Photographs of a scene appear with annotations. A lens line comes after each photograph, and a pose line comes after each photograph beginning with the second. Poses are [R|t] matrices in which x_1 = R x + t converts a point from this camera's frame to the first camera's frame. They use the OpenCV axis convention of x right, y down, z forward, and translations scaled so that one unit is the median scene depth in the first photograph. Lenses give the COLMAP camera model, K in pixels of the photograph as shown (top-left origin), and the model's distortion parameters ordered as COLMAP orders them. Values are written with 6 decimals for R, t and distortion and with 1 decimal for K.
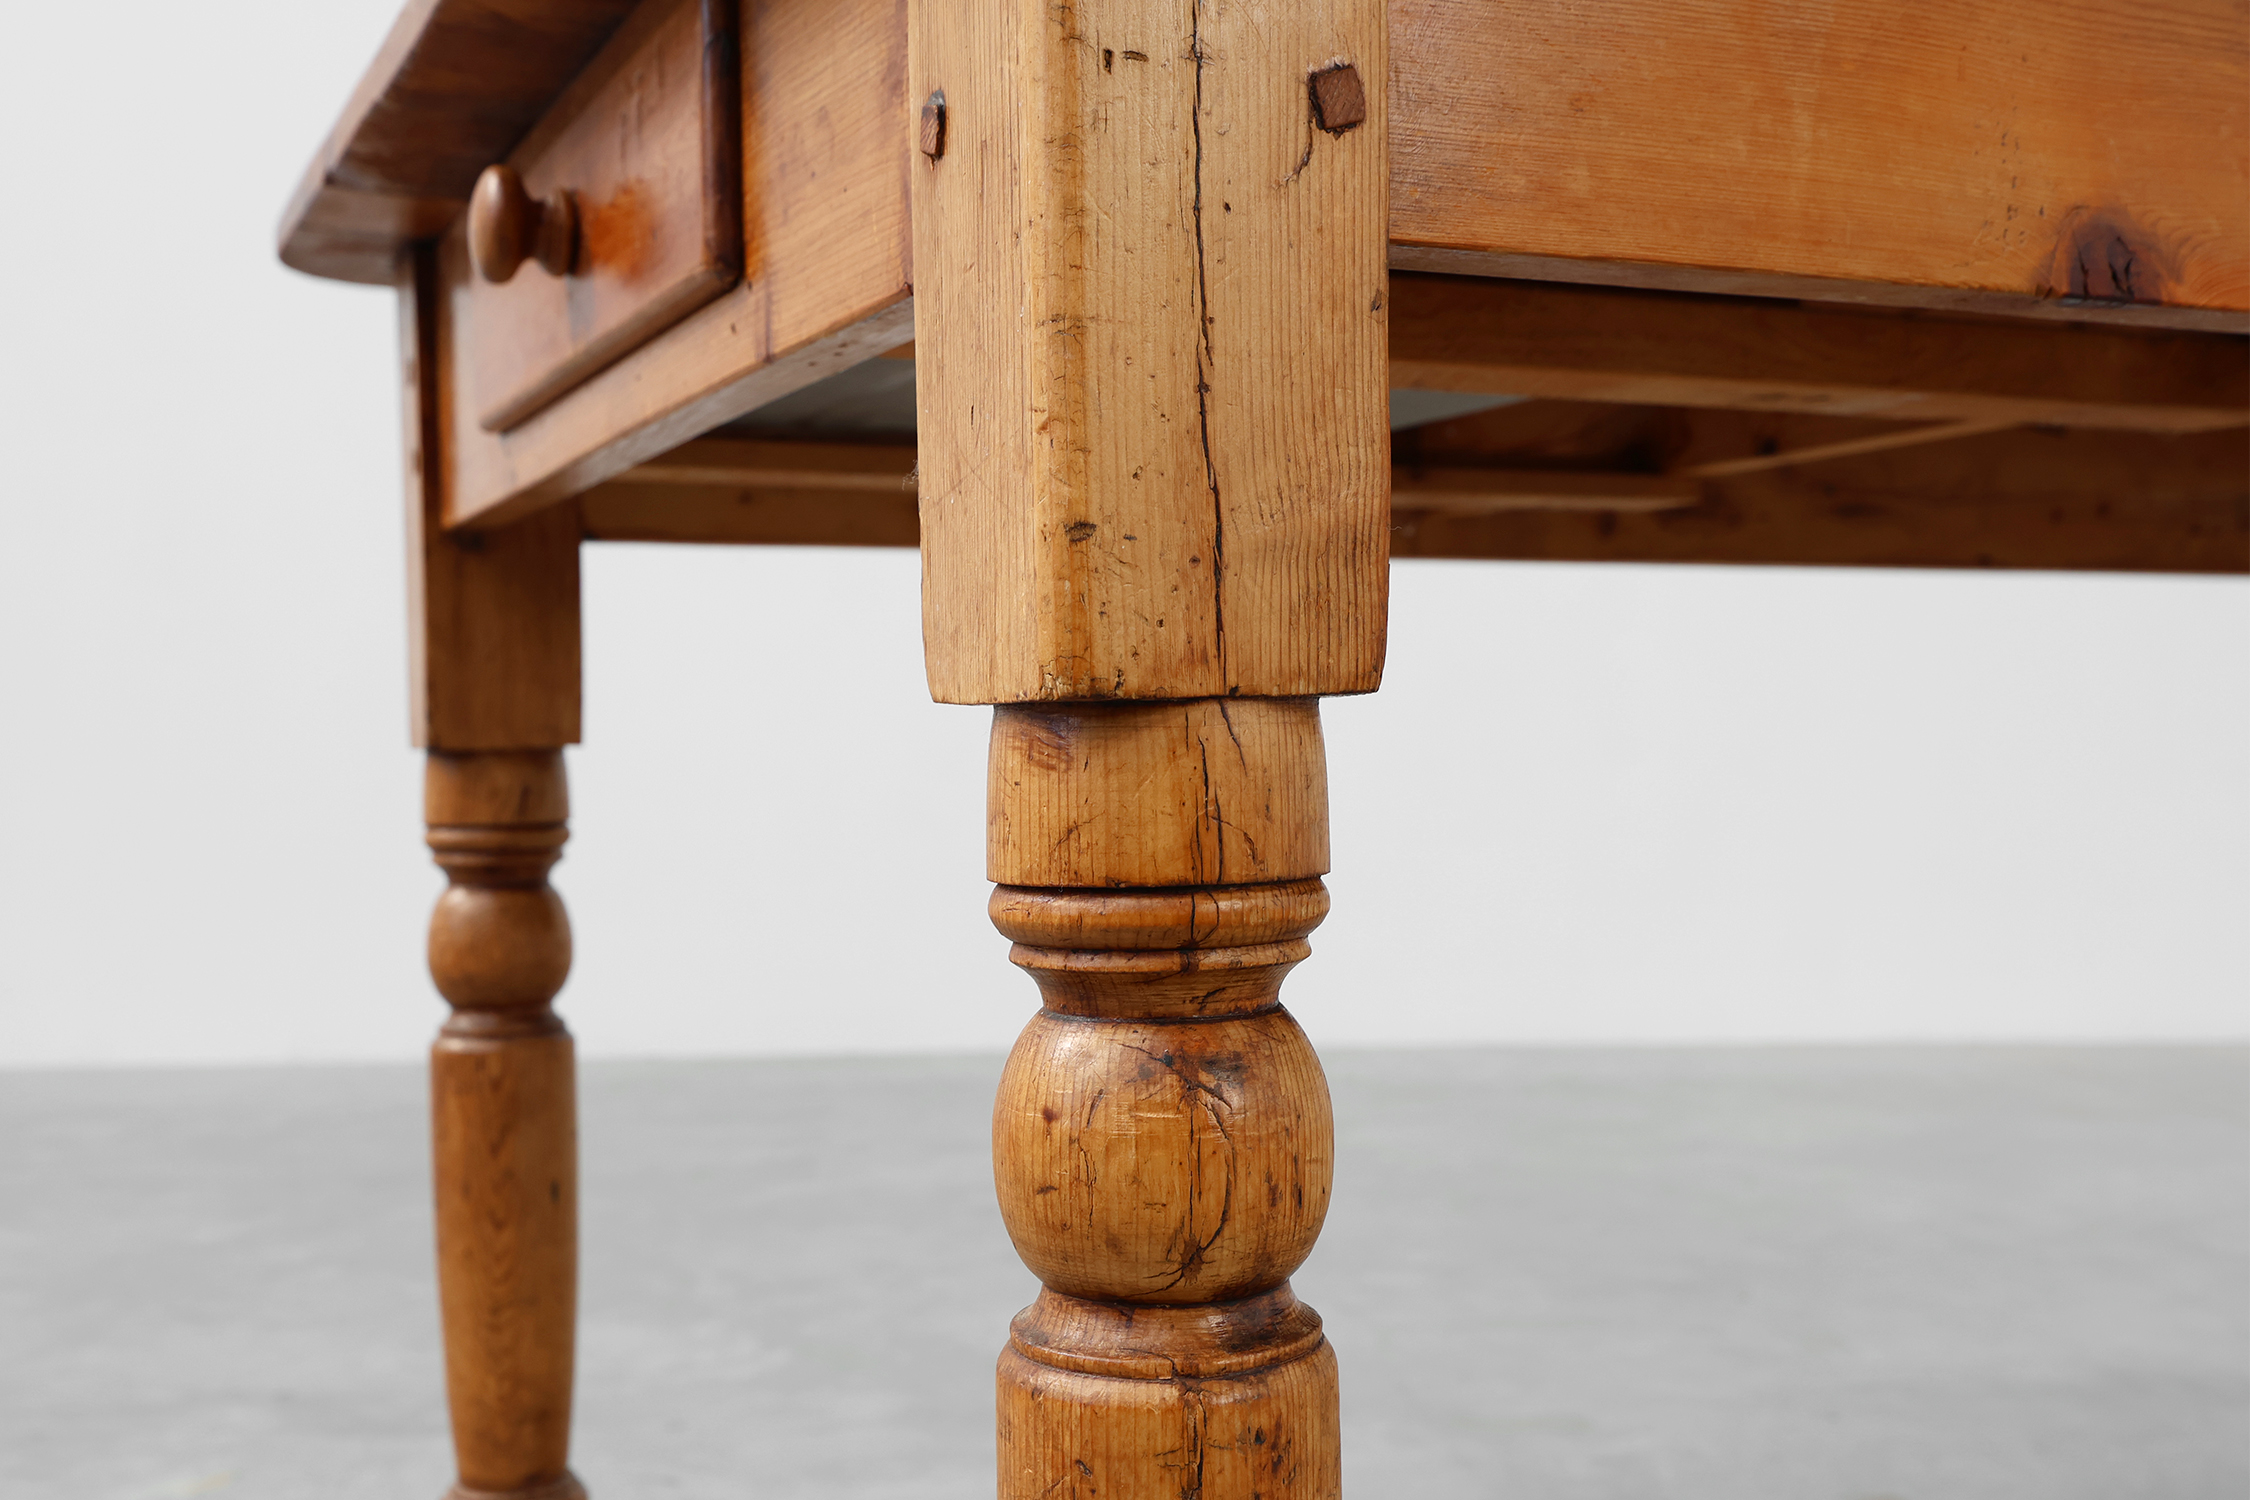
lens RADIAL K [[3242.6, 0, 1306.6], [0, 3242.6, 748.5], [0, 0, 1]] dist [0.000181, -0.039768]
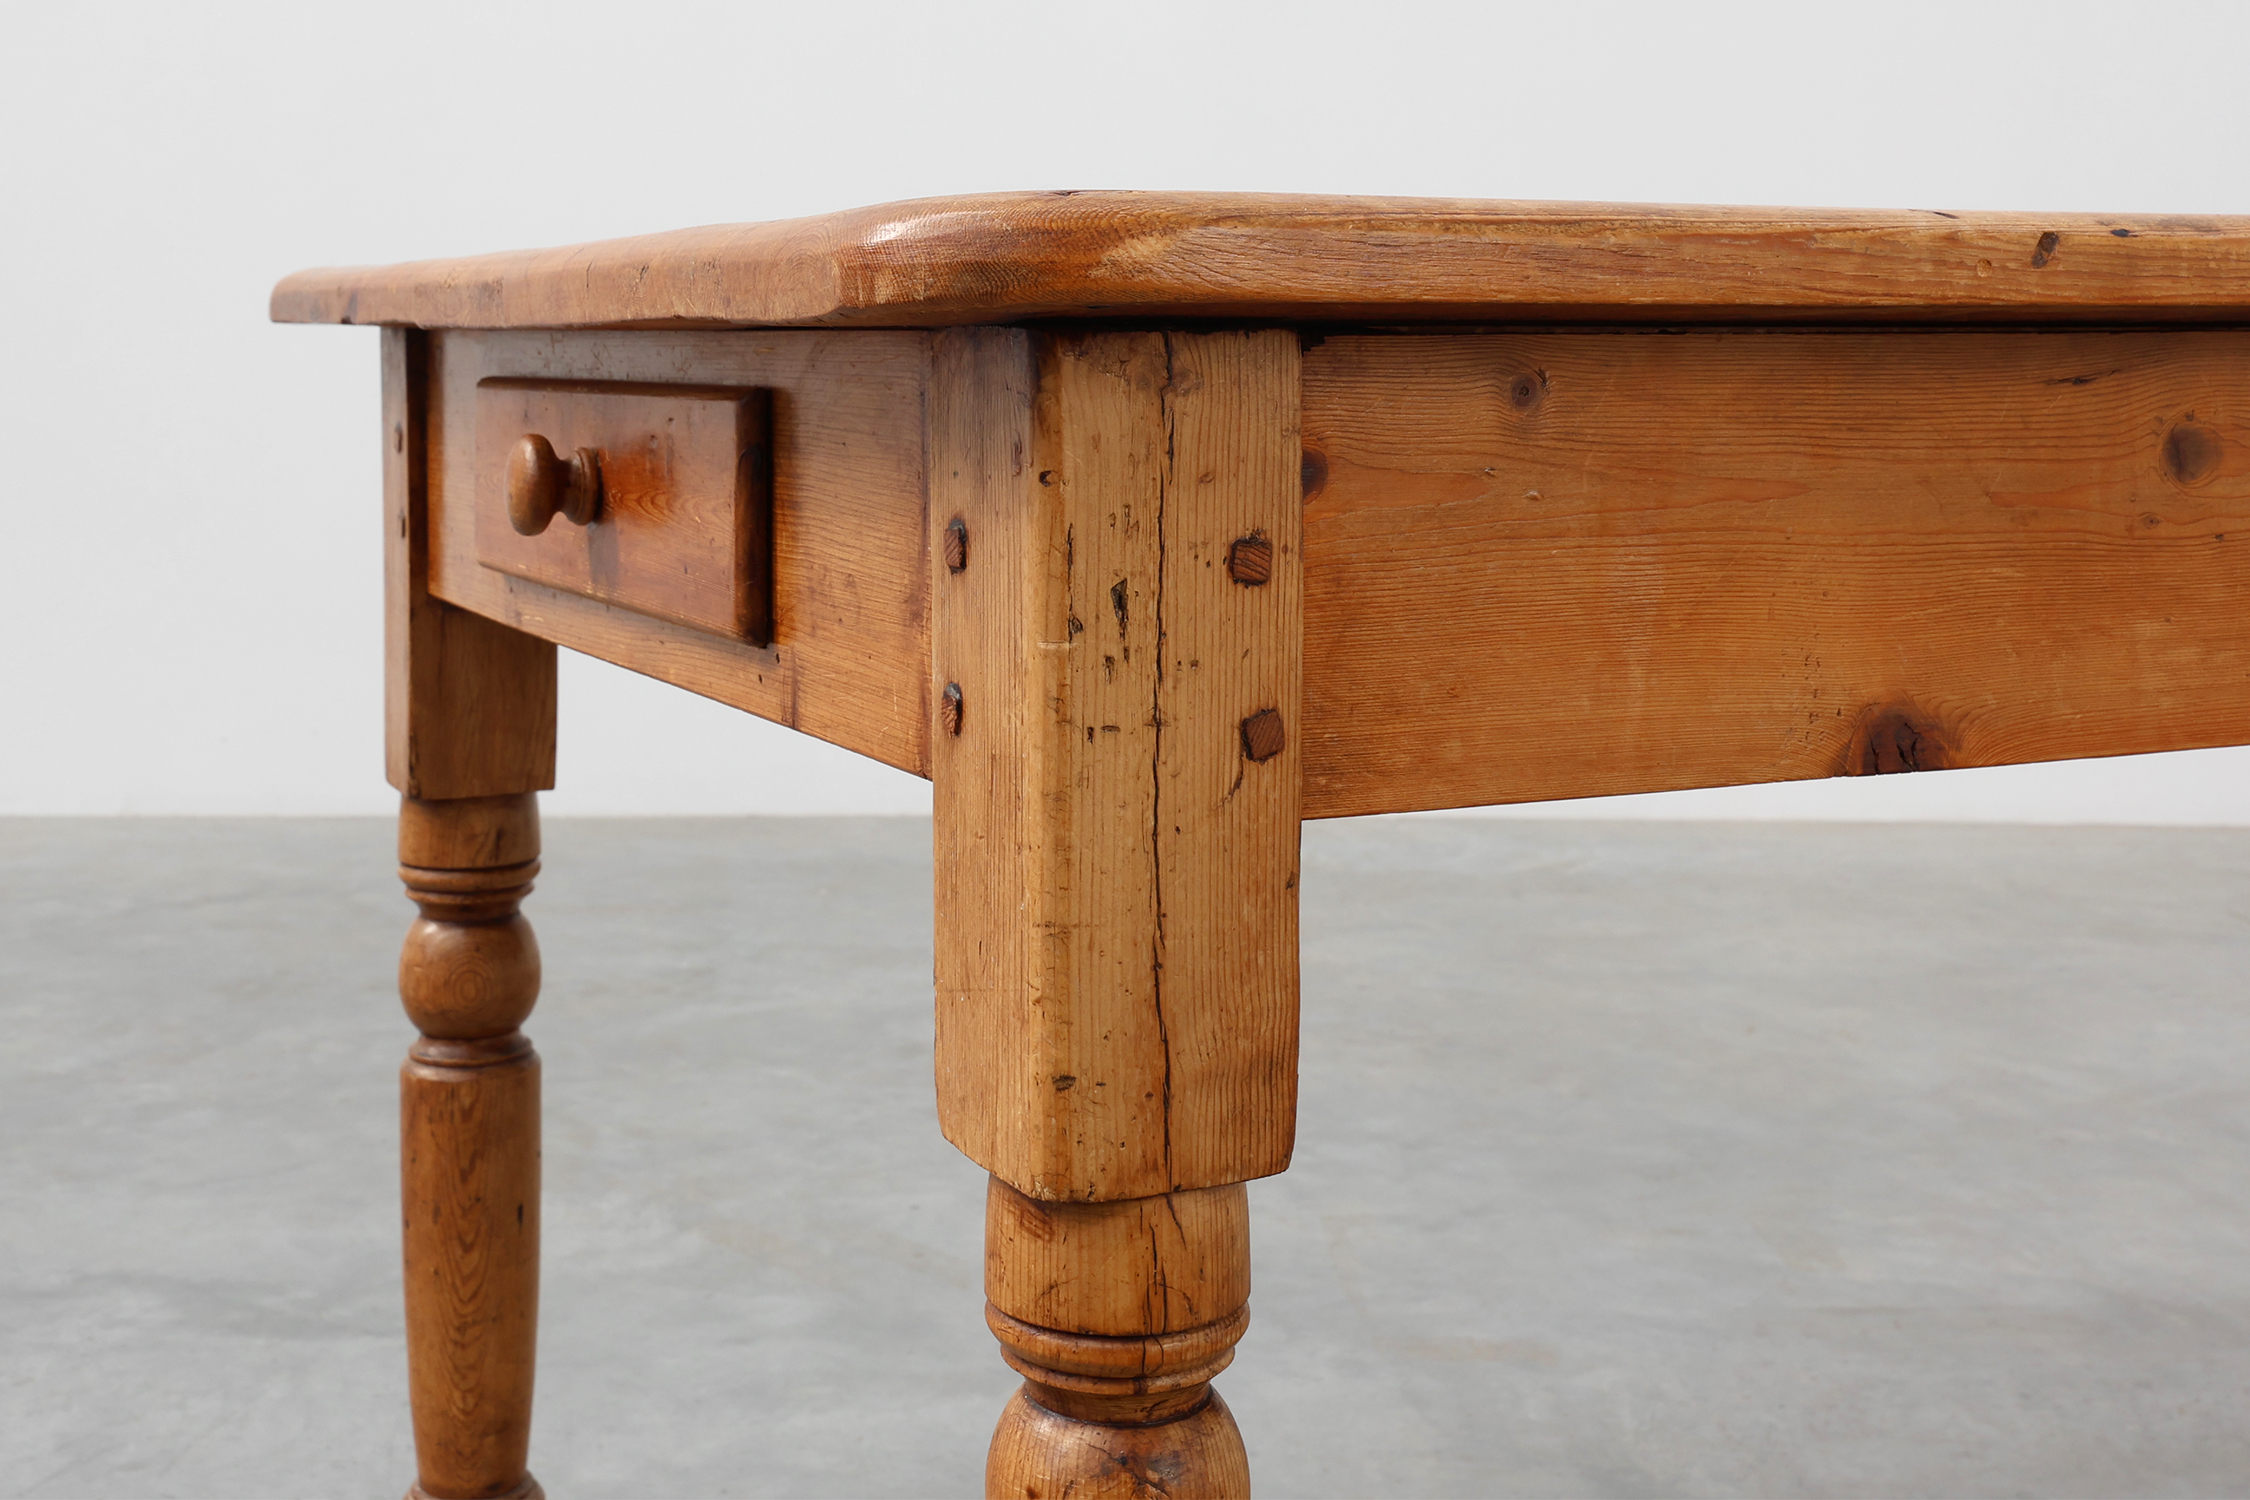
lens RADIAL K [[3811.6, 0, 1119.7], [0, 3811.6, 378.0], [0, 0, 1]] dist [-0.018139, -0.104522]
pose [[0.999086, 0.015100, -0.039994, 0.011097], [-0.015296, 0.999873, -0.004580, -0.335483], [0.039920, 0.005187, 0.999189, -0.545948]]
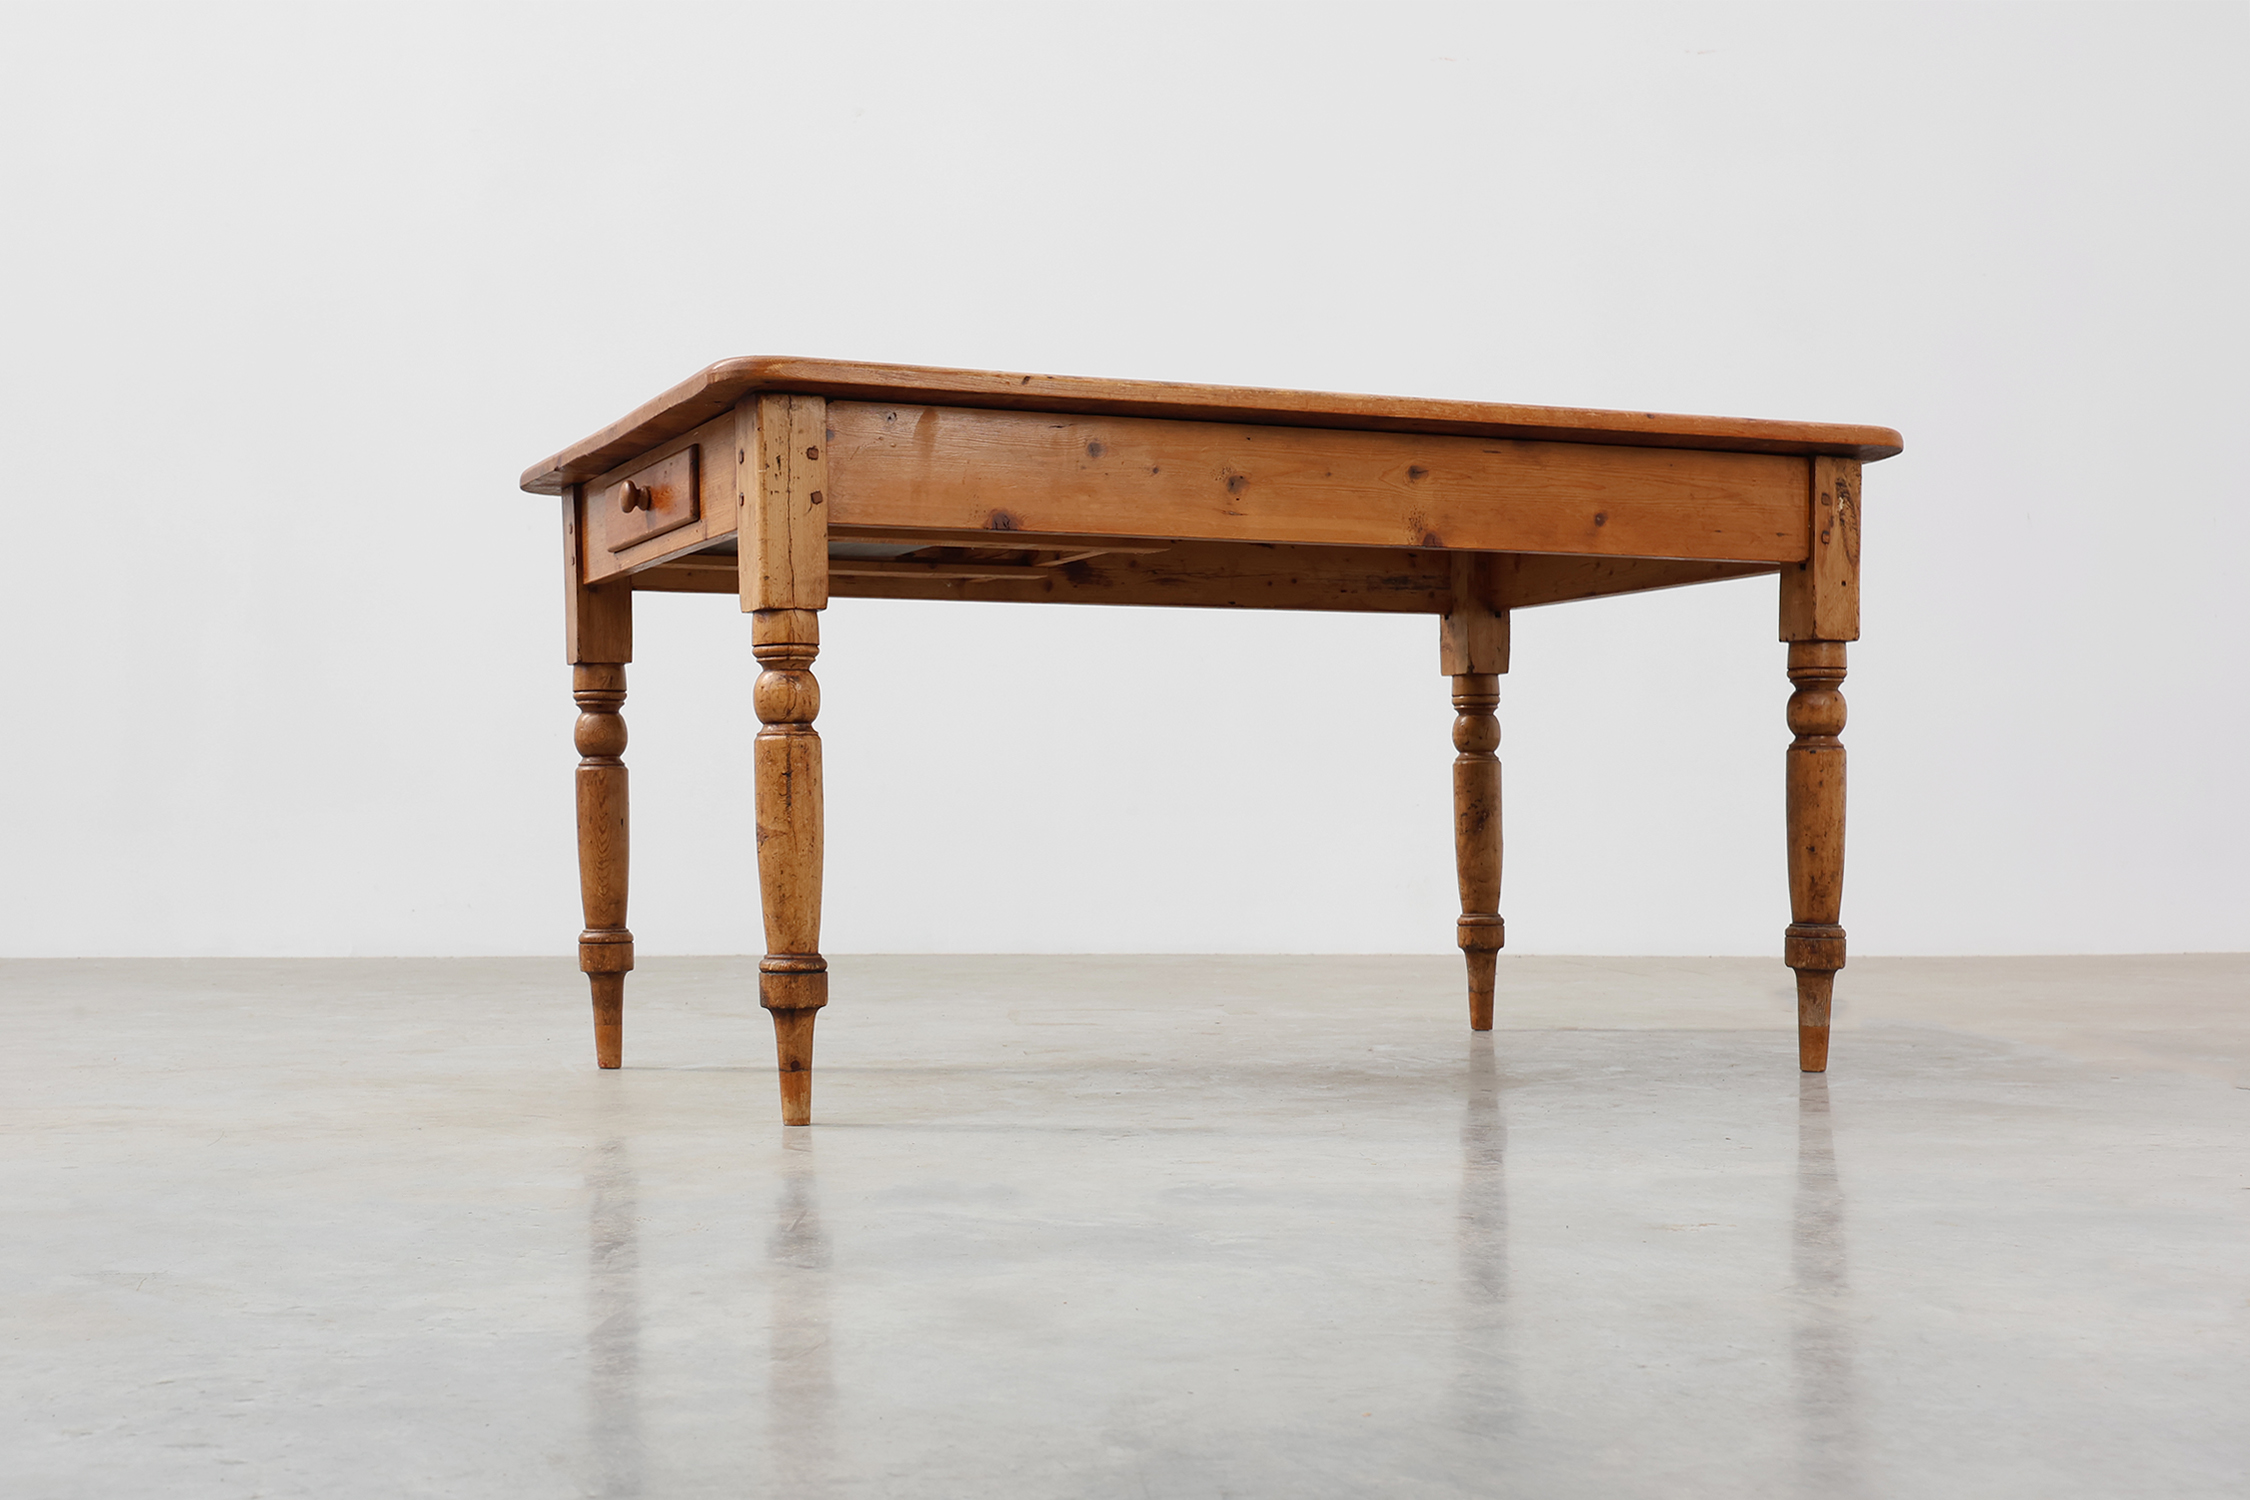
lens RADIAL K [[2661.6, 0, 1125.7], [0, 2661.6, 878.3], [0, 0, 1]] dist [-0.012326, -0.020627]
pose [[0.999967, 0.002186, 0.007860, 0.483974], [-0.002460, 0.999385, 0.034987, 0.271264], [-0.007779, -0.035005, 0.999357, -3.391987]]
